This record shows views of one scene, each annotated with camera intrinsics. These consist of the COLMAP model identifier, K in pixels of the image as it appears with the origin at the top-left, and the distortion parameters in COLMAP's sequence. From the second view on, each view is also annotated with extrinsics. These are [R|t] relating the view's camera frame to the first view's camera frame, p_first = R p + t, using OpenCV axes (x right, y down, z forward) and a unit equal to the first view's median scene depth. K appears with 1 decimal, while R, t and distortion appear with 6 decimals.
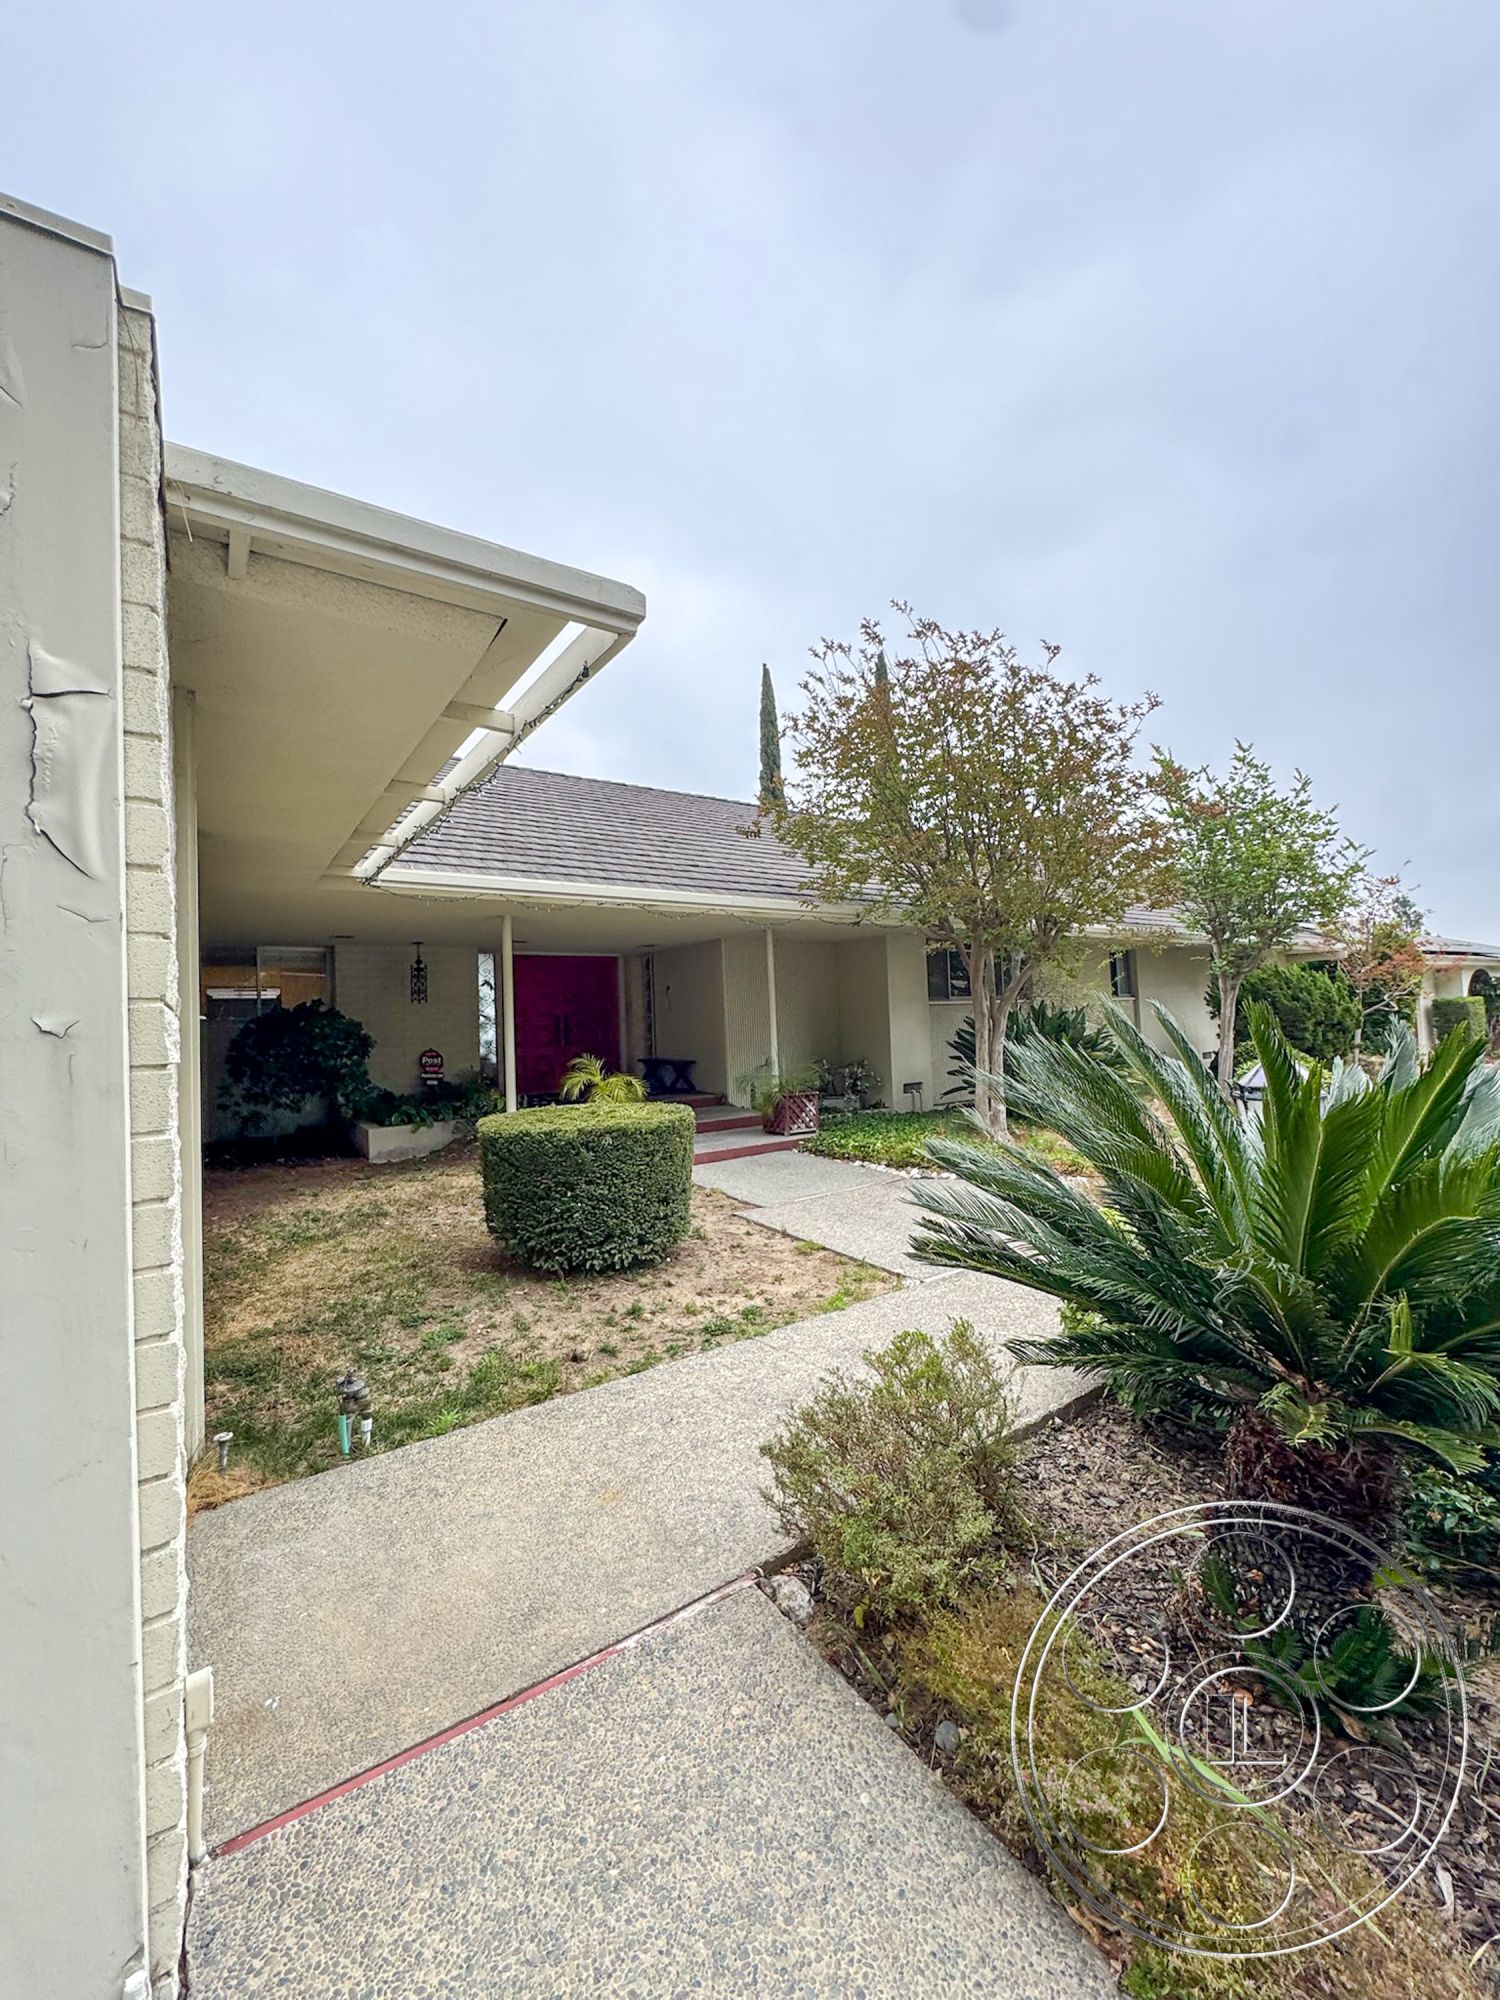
lens RADIAL K [[796.4, 0, 750.0], [0, 796.4, 1000.0], [0, 0, 1]] dist [-0.003822, 0.000296]
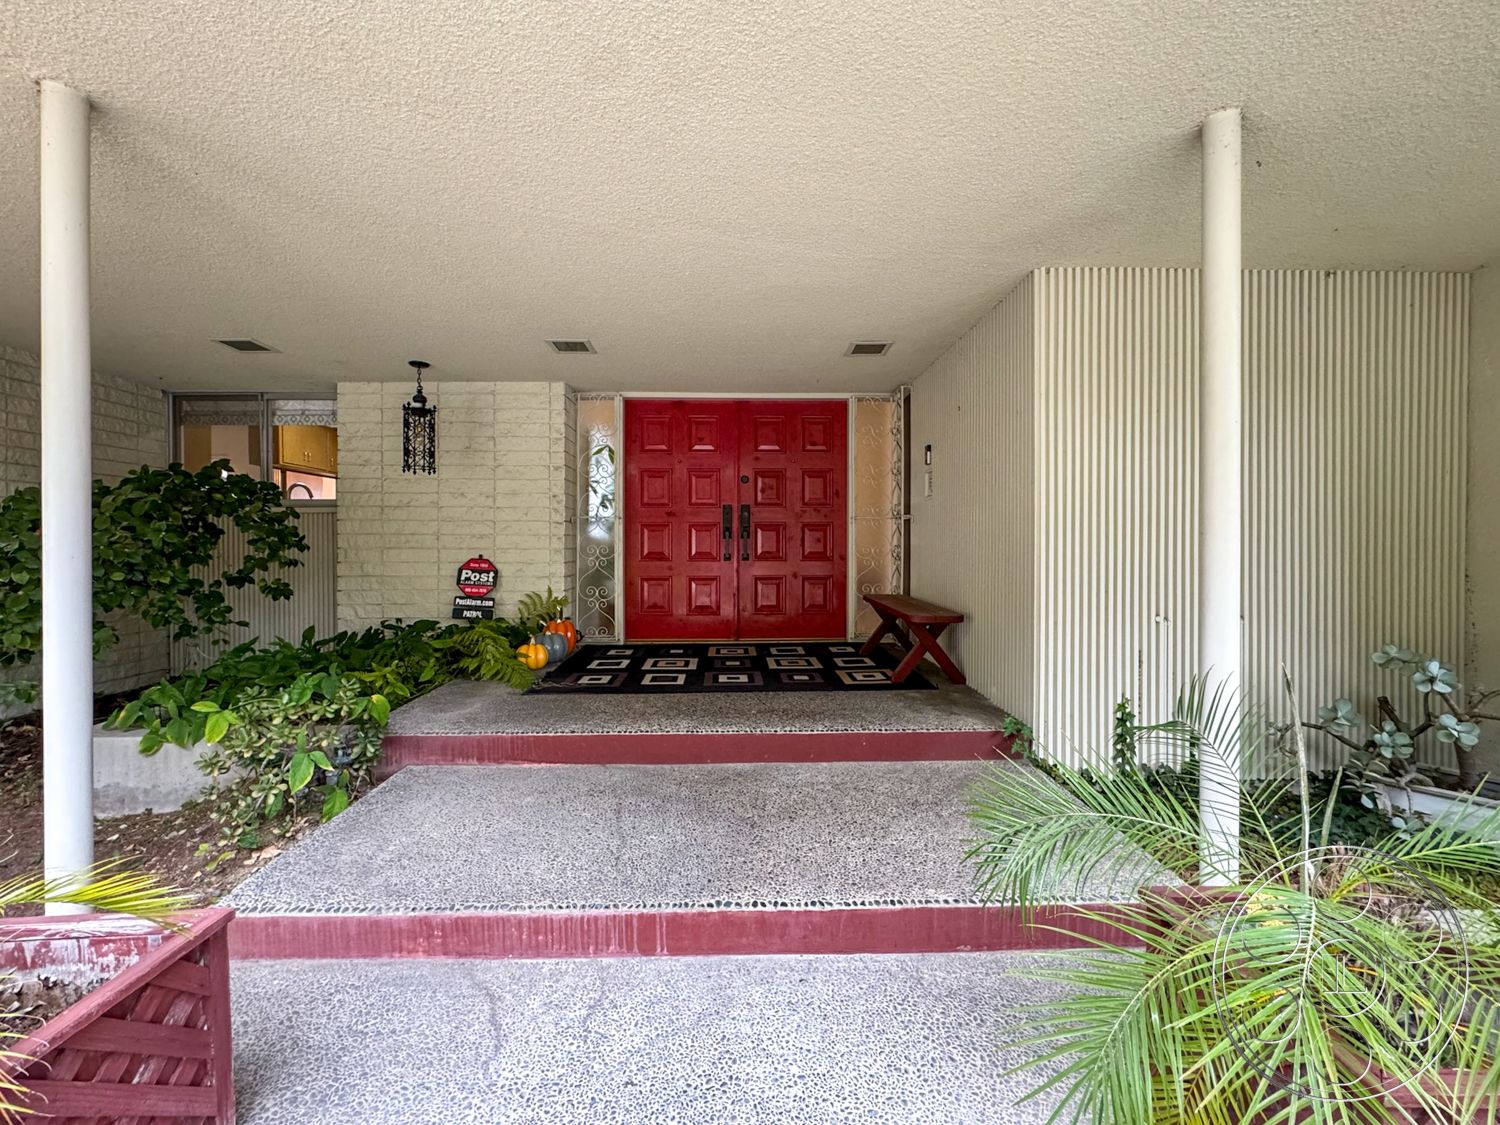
lens RADIAL K [[597.3, 0, 749.1], [0, 597.3, 561.5], [0, 0, 1]] dist [-0.003822, 0.000296]
pose [[0.827414, 0.049085, -0.559443, 0.008993], [-0.012279, 0.997516, 0.069360, 0.031945], [0.561458, -0.050520, 0.825962, 0.744583]]
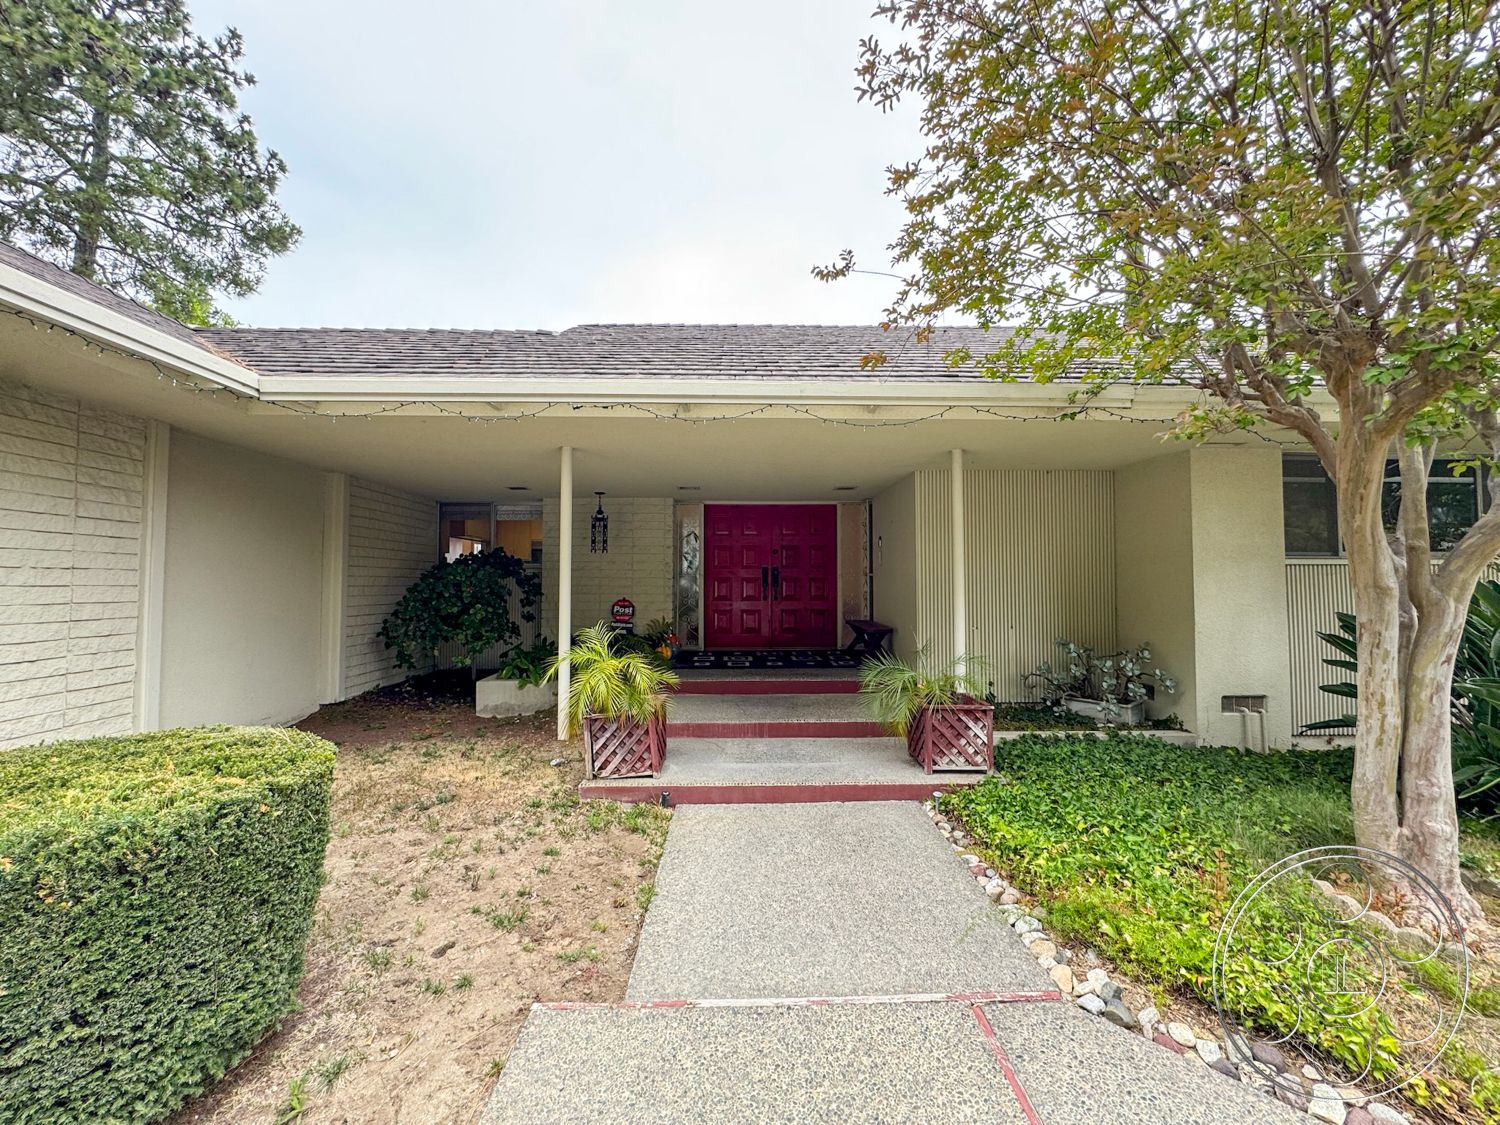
lens RADIAL K [[600.0, 0, 750.0], [0, 600.0, 562.5], [0, 0, 1]] dist [-0.007053, -0.000243]
pose [[0.825519, 0.017842, -0.564093, 0.161238], [-0.011290, 0.999822, 0.015101, 0.002426], [0.564262, -0.006098, 0.825573, 0.457825]]
